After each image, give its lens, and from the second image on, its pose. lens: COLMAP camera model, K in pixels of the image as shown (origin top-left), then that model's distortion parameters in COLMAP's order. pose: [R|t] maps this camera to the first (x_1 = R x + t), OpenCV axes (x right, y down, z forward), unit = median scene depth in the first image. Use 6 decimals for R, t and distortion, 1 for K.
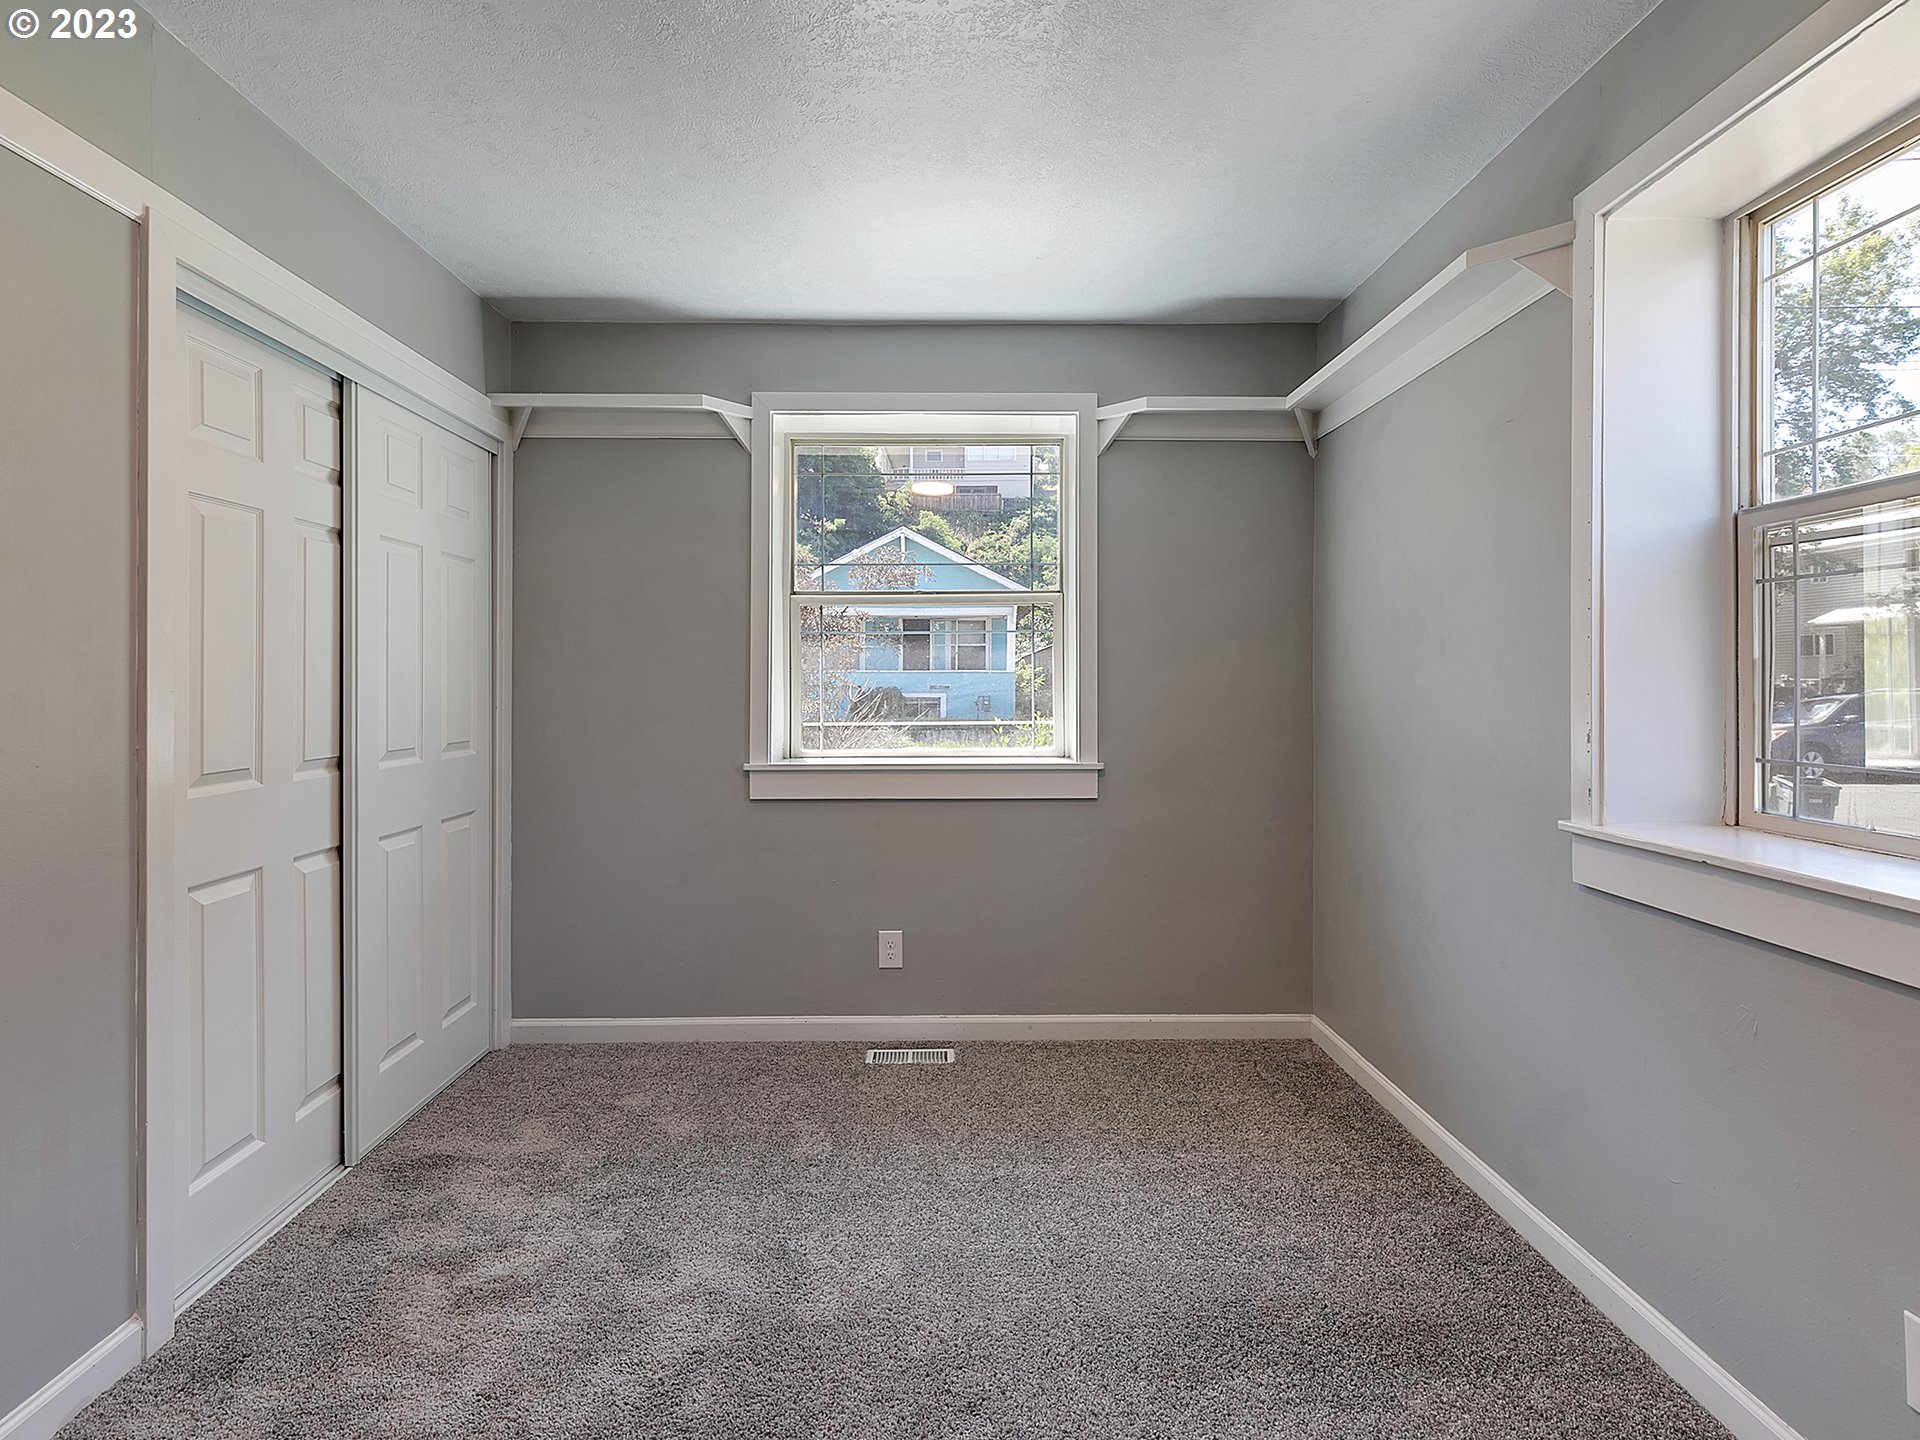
lens RADIAL K [[1004.6, 0, 944.1], [0, 1004.6, 675.4], [0, 0, 1]] dist [0.018087, -0.005165]
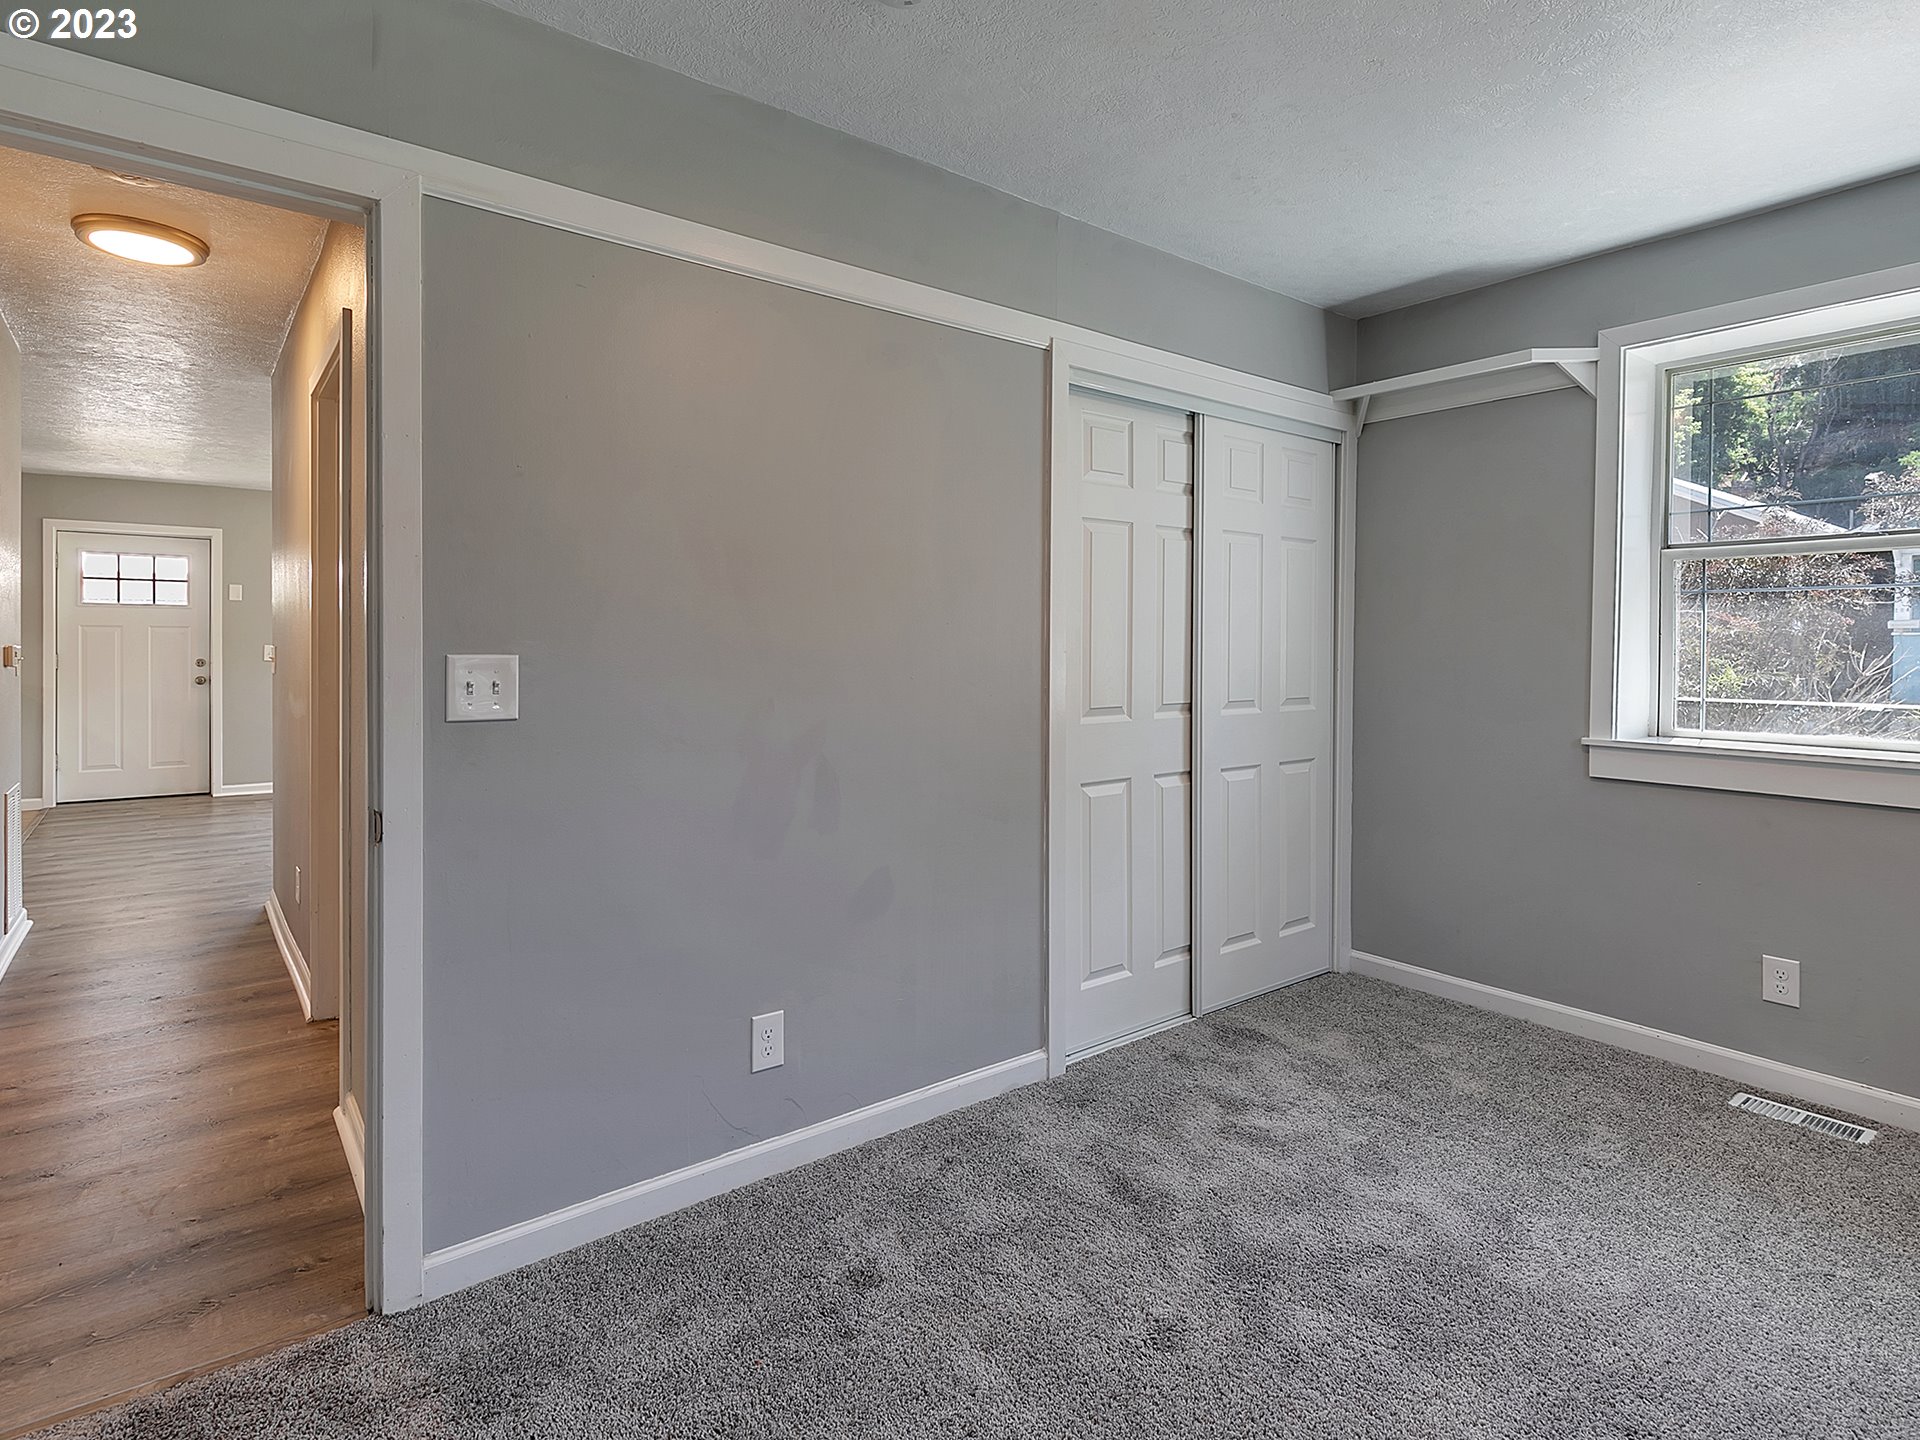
lens RADIAL K [[1004.6, 0, 931.7], [0, 1004.6, 649.5], [0, 0, 1]] dist [0.018087, -0.005165]
pose [[0.596853, 0.010432, -0.802283, 0.243864], [-0.001923, 0.999931, 0.011570, -0.003255], [0.802349, -0.005363, 0.596832, -0.044480]]
